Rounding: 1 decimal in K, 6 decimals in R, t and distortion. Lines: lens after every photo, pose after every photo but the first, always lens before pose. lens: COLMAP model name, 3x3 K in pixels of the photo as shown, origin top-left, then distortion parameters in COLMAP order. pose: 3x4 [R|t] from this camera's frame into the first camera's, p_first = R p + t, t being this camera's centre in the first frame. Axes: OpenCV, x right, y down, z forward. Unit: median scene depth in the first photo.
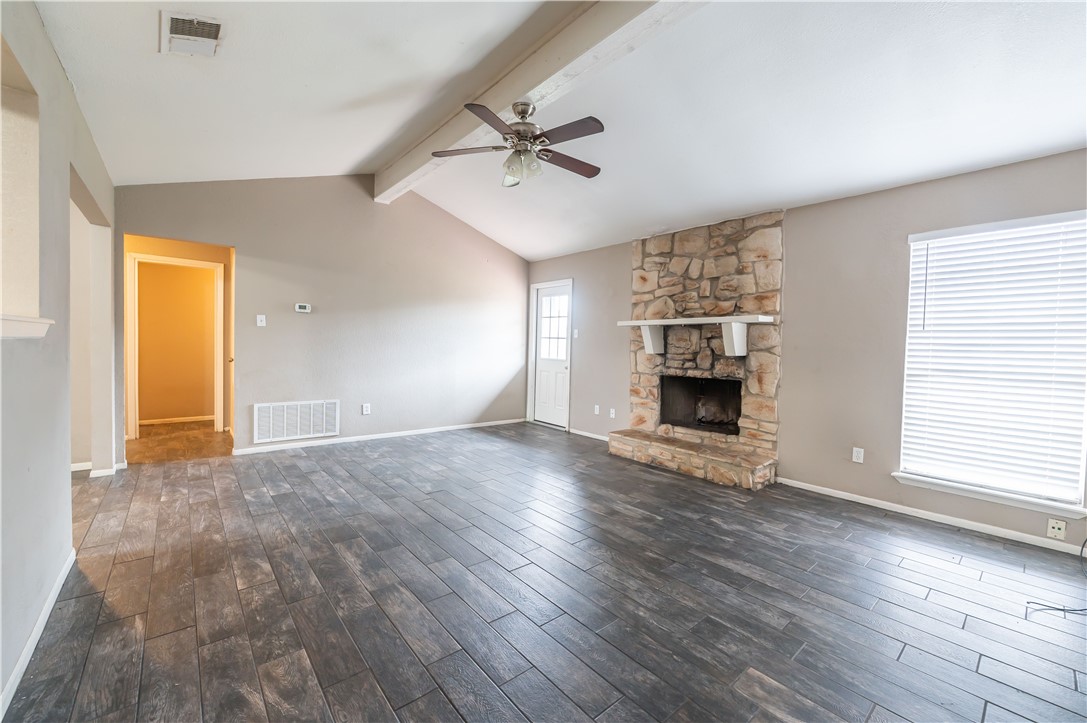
lens RADIAL K [[430.3, 0, 544.1], [0, 430.3, 357.8], [0, 0, 1]] dist [-0.006571, -0.000286]
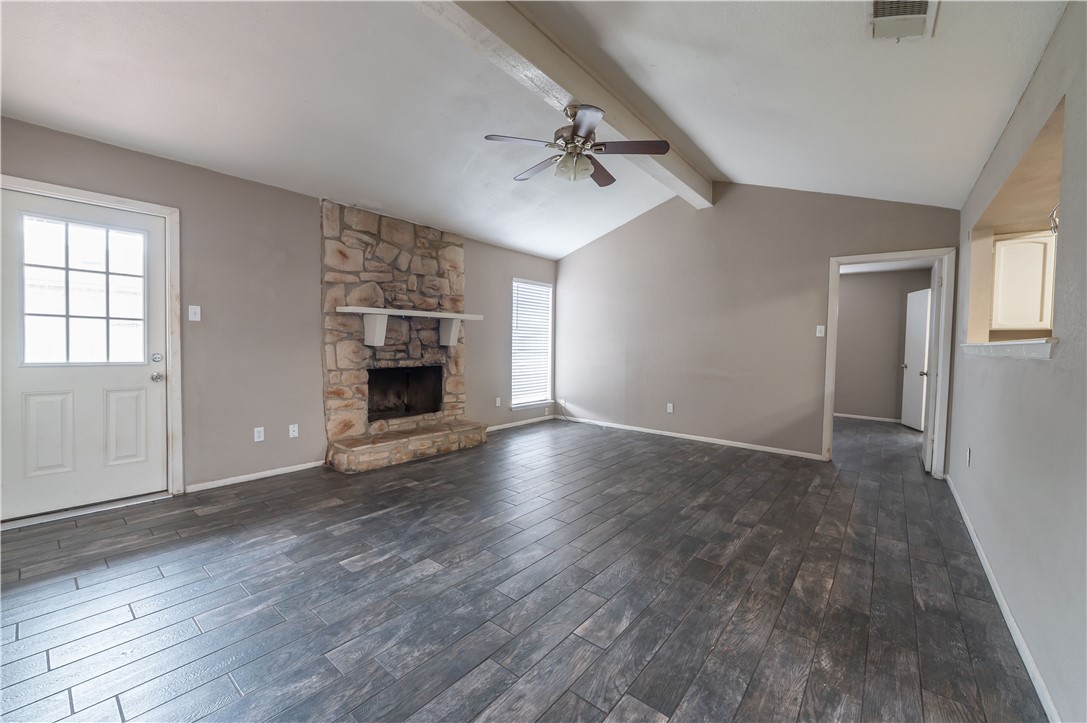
lens RADIAL K [[430.3, 0, 544.1], [0, 430.3, 357.8], [0, 0, 1]] dist [-0.006571, -0.000286]
pose [[-0.183682, -0.064082, 0.980895, -0.776180], [0.003348, 0.997826, 0.065815, -0.047168], [-0.982980, 0.015373, -0.183068, 0.921160]]
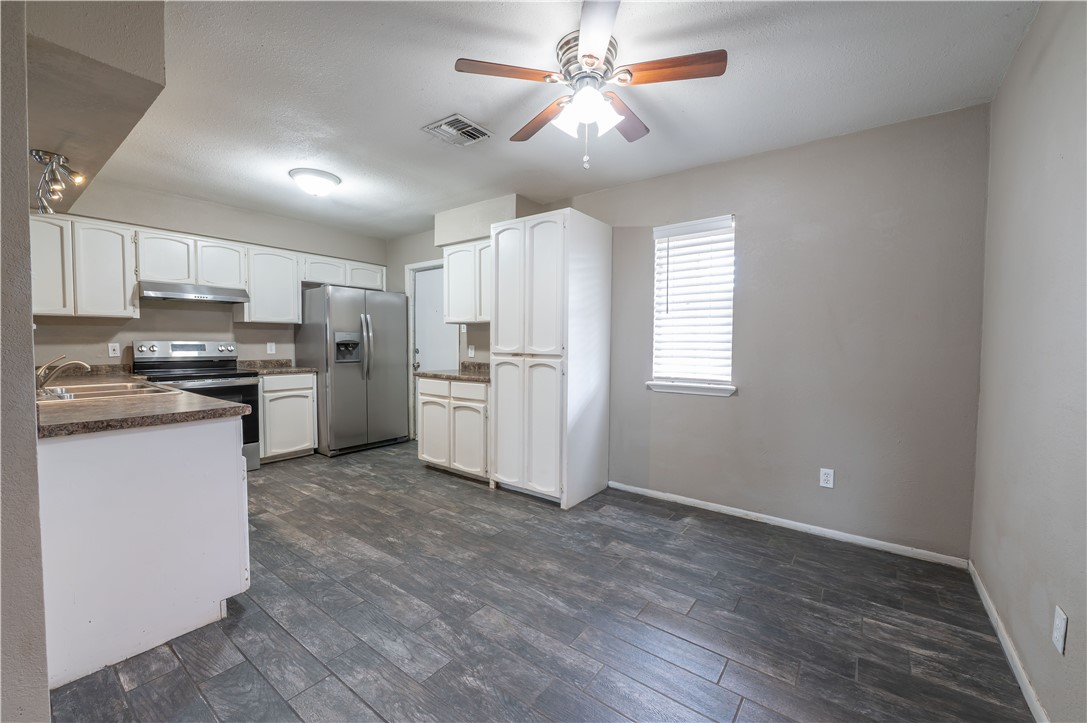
lens RADIAL K [[430.3, 0, 544.1], [0, 430.3, 357.8], [0, 0, 1]] dist [-0.006571, -0.000286]
pose [[-0.974269, -0.023746, -0.224132, -0.840081], [-0.038007, 0.997503, 0.059529, -0.047619], [0.222159, 0.066516, -0.972739, 0.815681]]
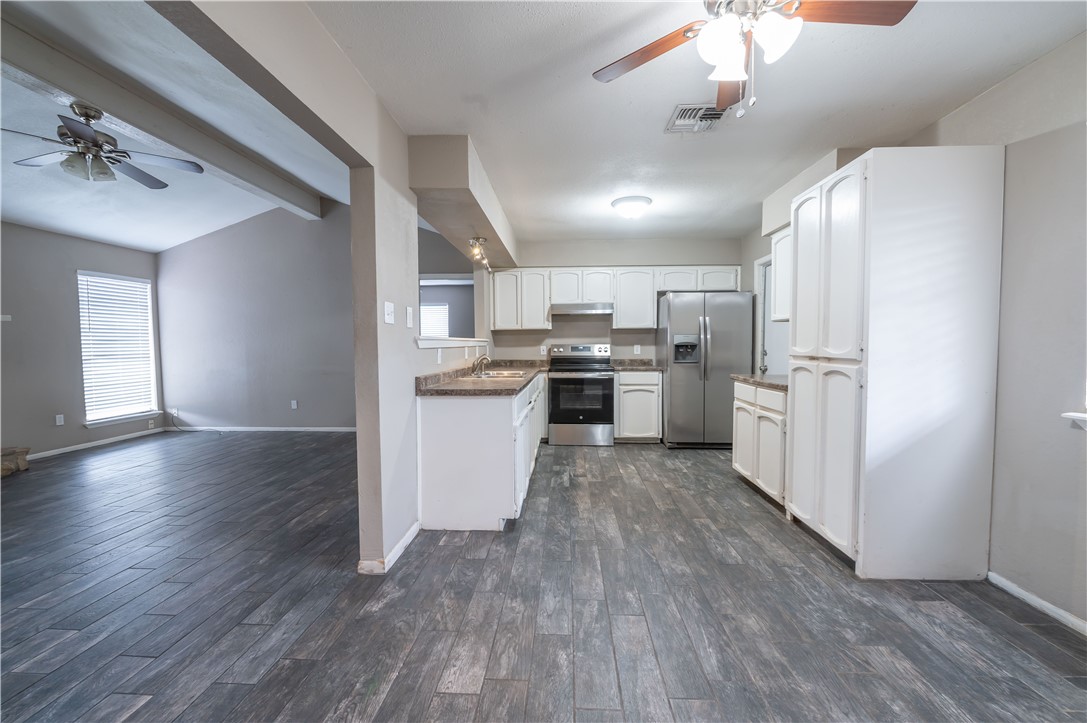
lens RADIAL K [[429.4, 0, 547.6], [0, 429.4, 359.8], [0, 0, 1]] dist [-0.007703, -0.000331]
pose [[-0.731642, -0.047314, 0.680045, -1.108539], [0.006595, 0.997050, 0.076466, -0.051706], [-0.681657, 0.060431, -0.729172, 0.745105]]
